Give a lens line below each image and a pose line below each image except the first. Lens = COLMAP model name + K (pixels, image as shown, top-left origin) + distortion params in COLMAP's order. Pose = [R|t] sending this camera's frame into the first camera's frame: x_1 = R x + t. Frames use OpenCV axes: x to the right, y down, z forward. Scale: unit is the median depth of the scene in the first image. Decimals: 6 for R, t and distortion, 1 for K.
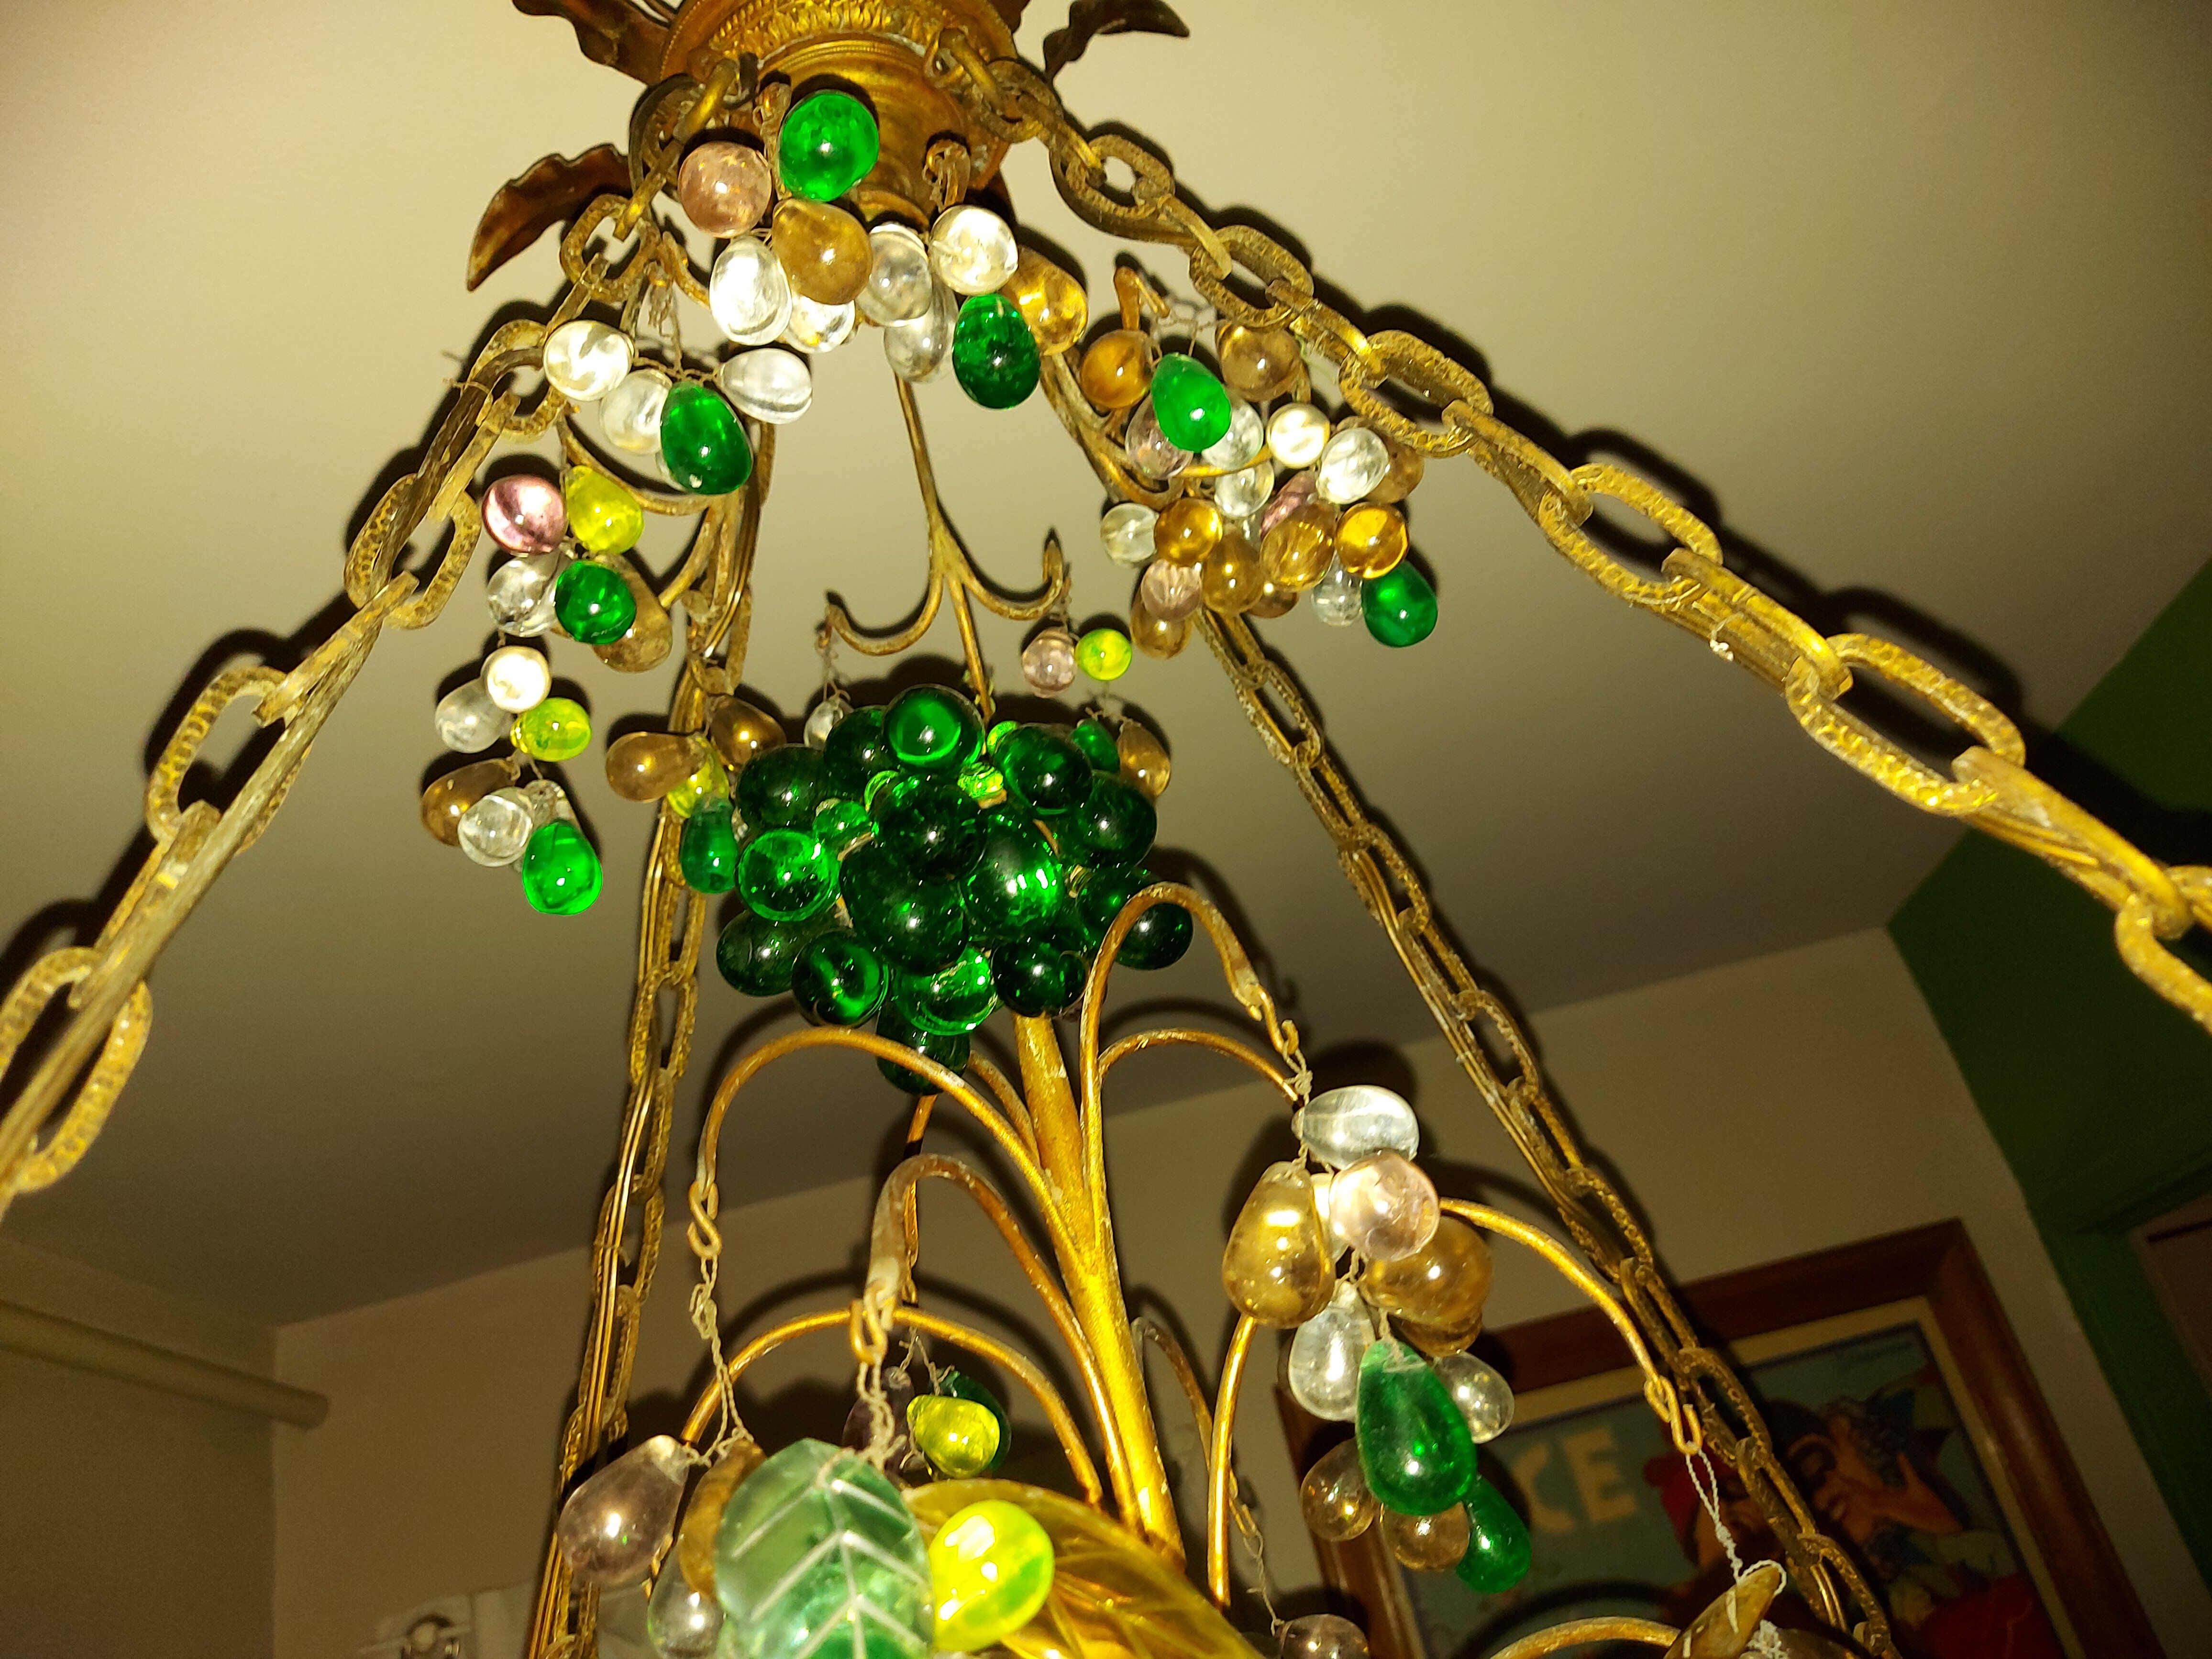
lens RADIAL K [[1593.3, 0, 1115.9], [0, 1593.3, 824.4], [0, 0, 1]] dist [0.066541, -0.072179]
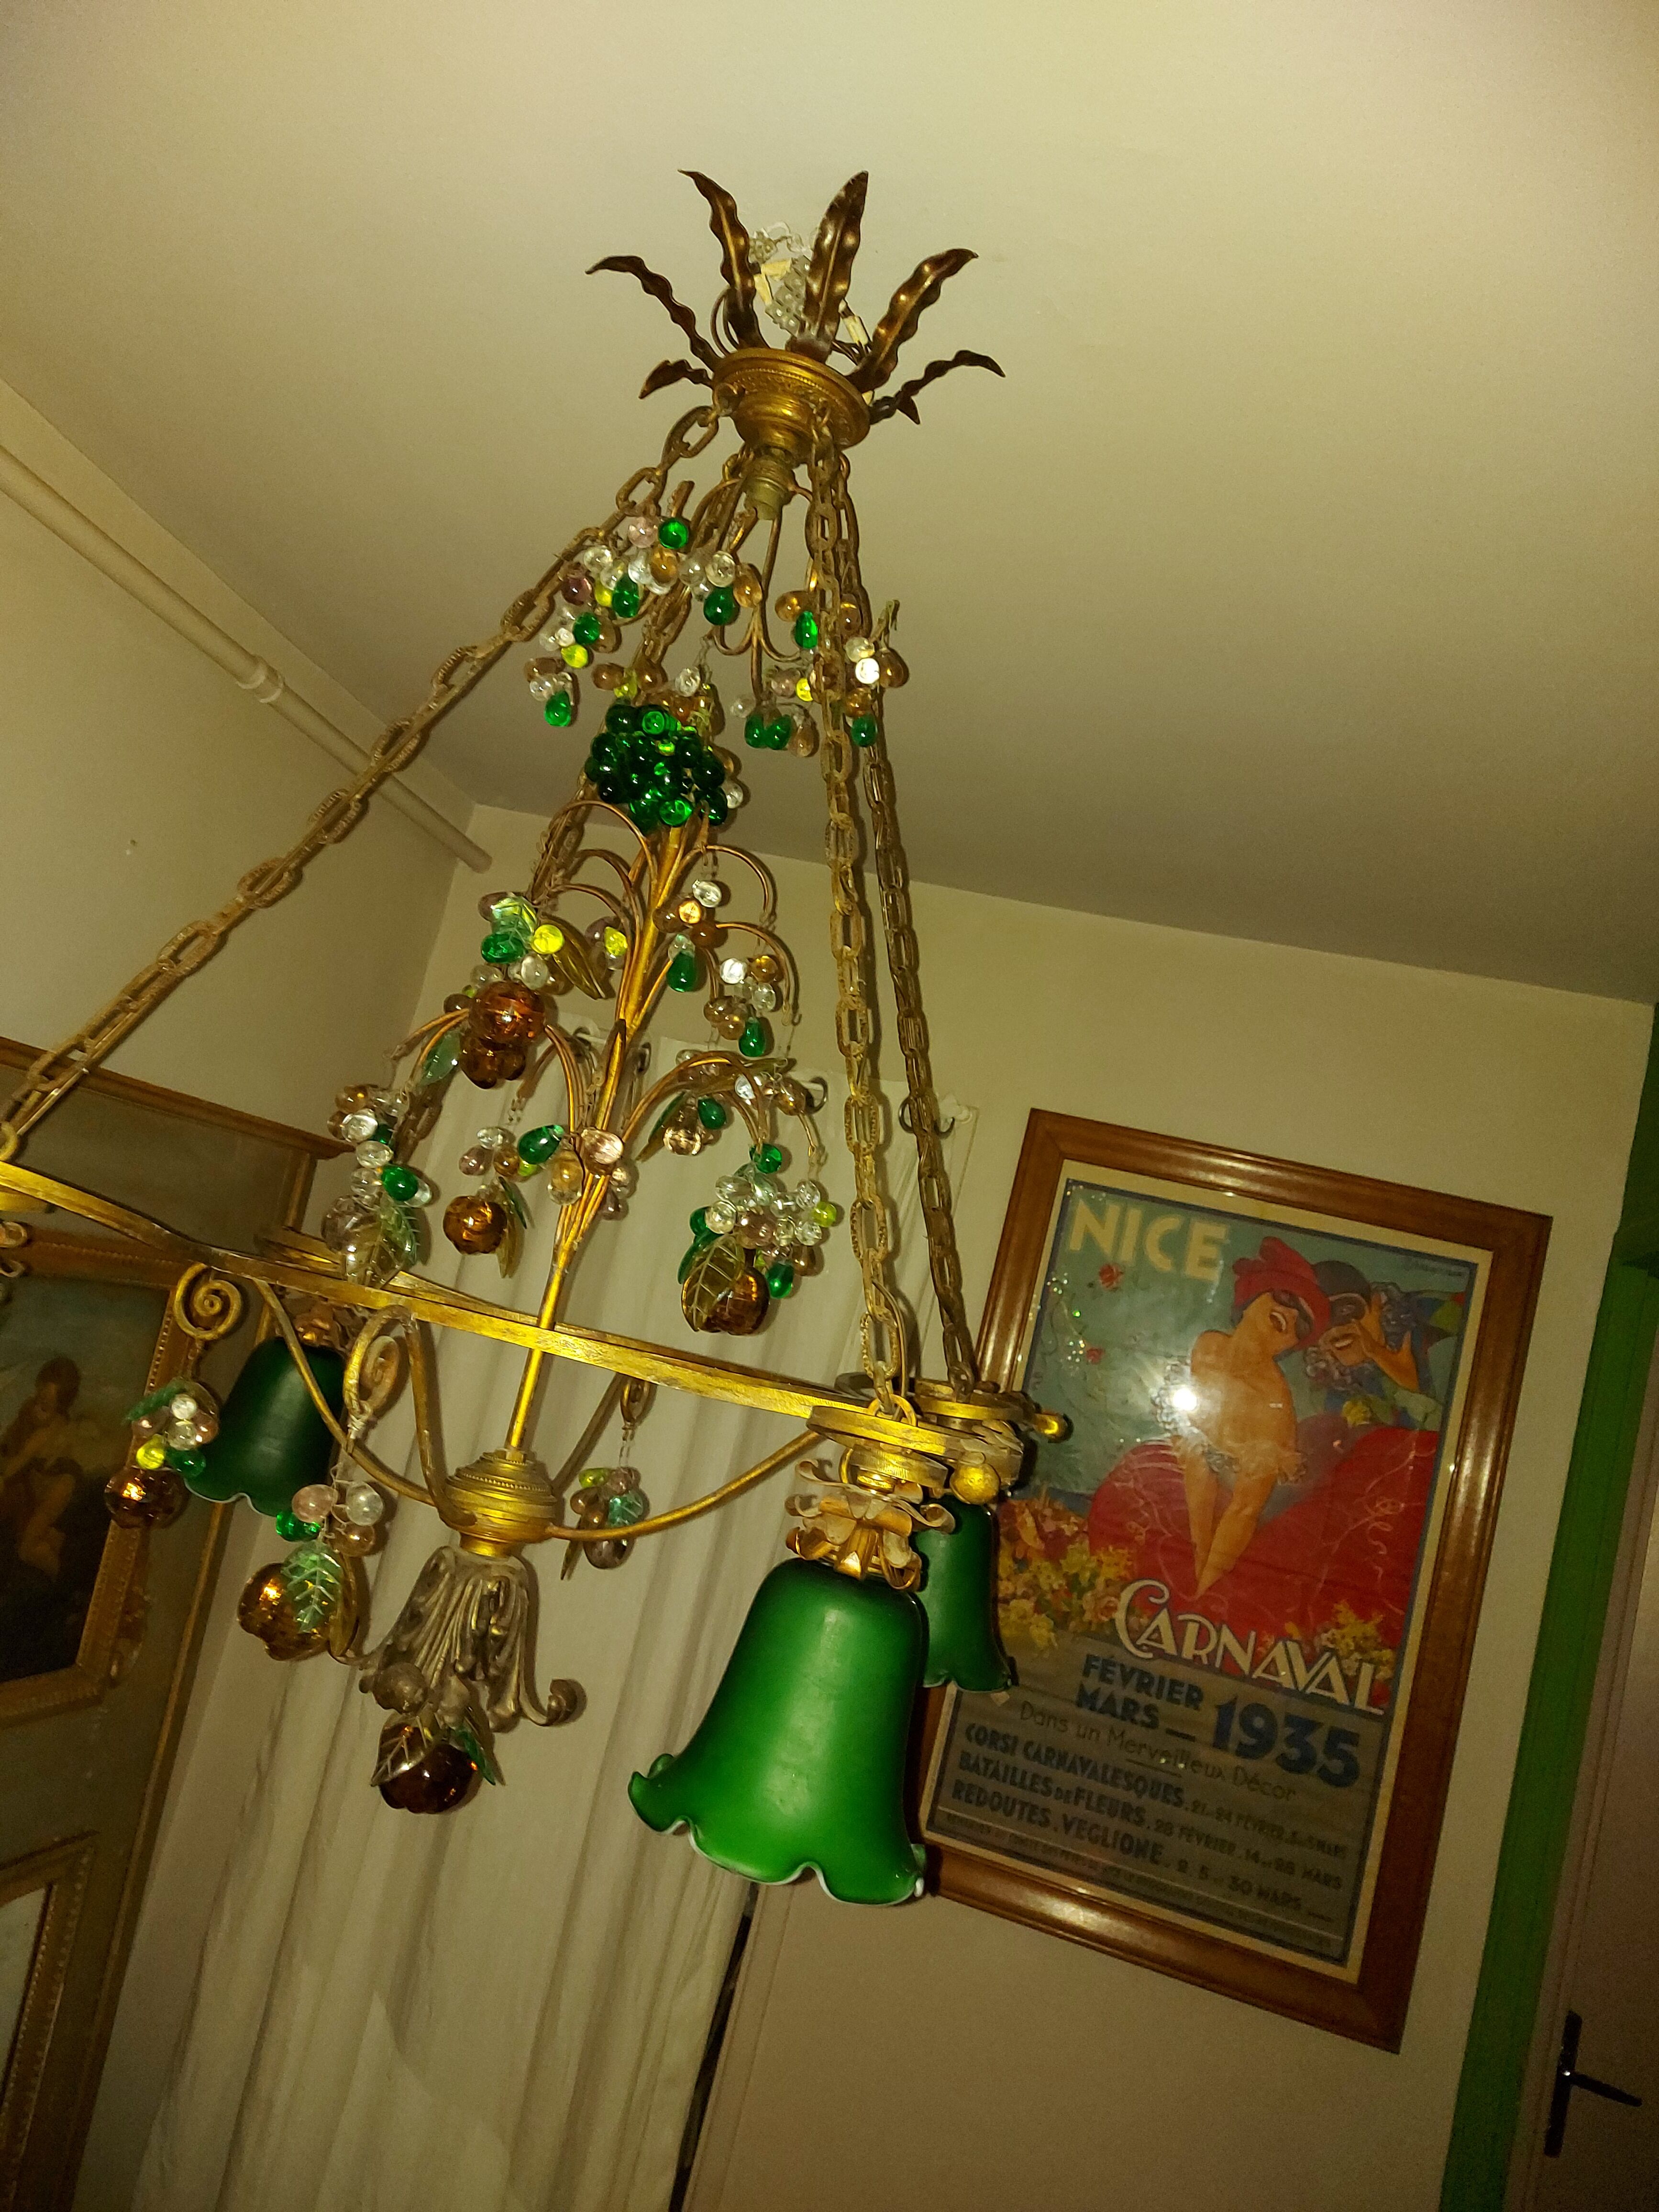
lens RADIAL K [[1593.3, 0, 823.9], [0, 1593.3, 1099.5], [0, 0, 1]] dist [0.066541, -0.072179]
pose [[0.883628, 0.423785, -0.199016, 0.830011], [-0.331714, 0.866657, 0.372654, -0.515900], [0.330404, -0.263271, 0.906378, -1.450396]]
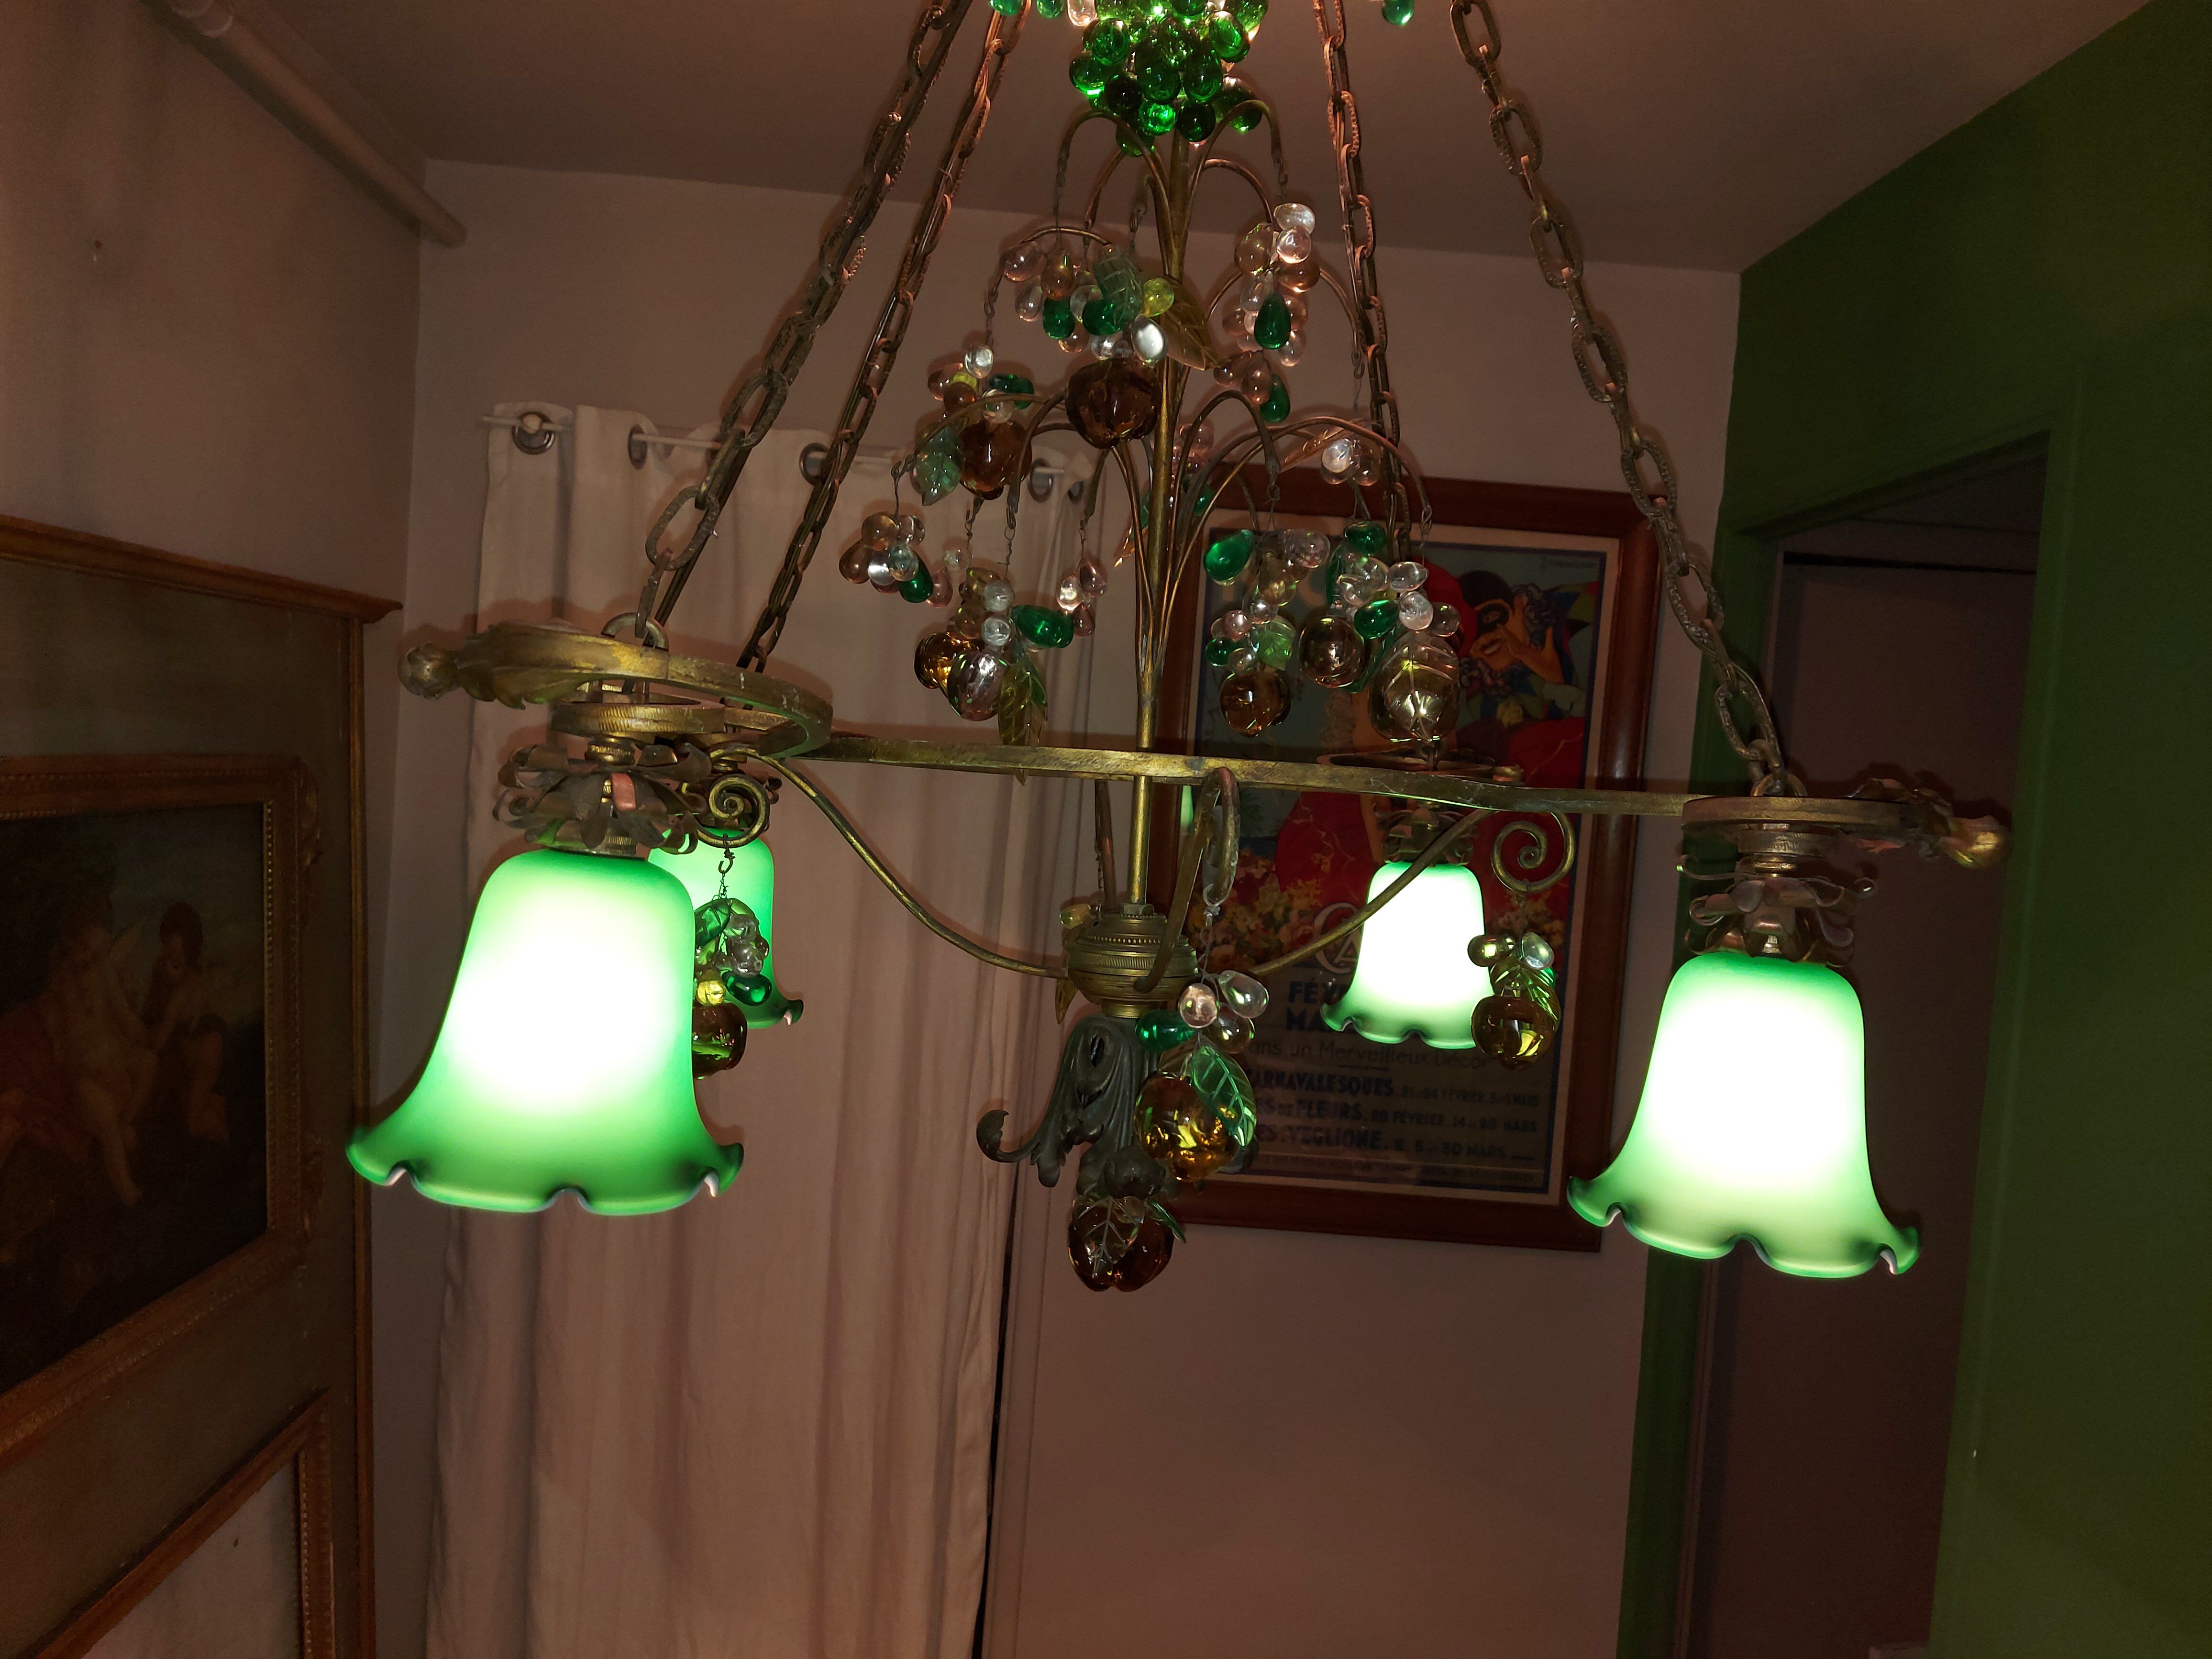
lens RADIAL K [[1593.3, 0, 1103.0], [0, 1593.3, 833.9], [0, 0, 1]] dist [0.066541, -0.072179]
pose [[0.949954, 0.284951, 0.128023, -0.141021], [-0.310671, 0.818830, 0.482702, -0.116291], [0.032718, -0.498318, 0.866377, -1.368322]]
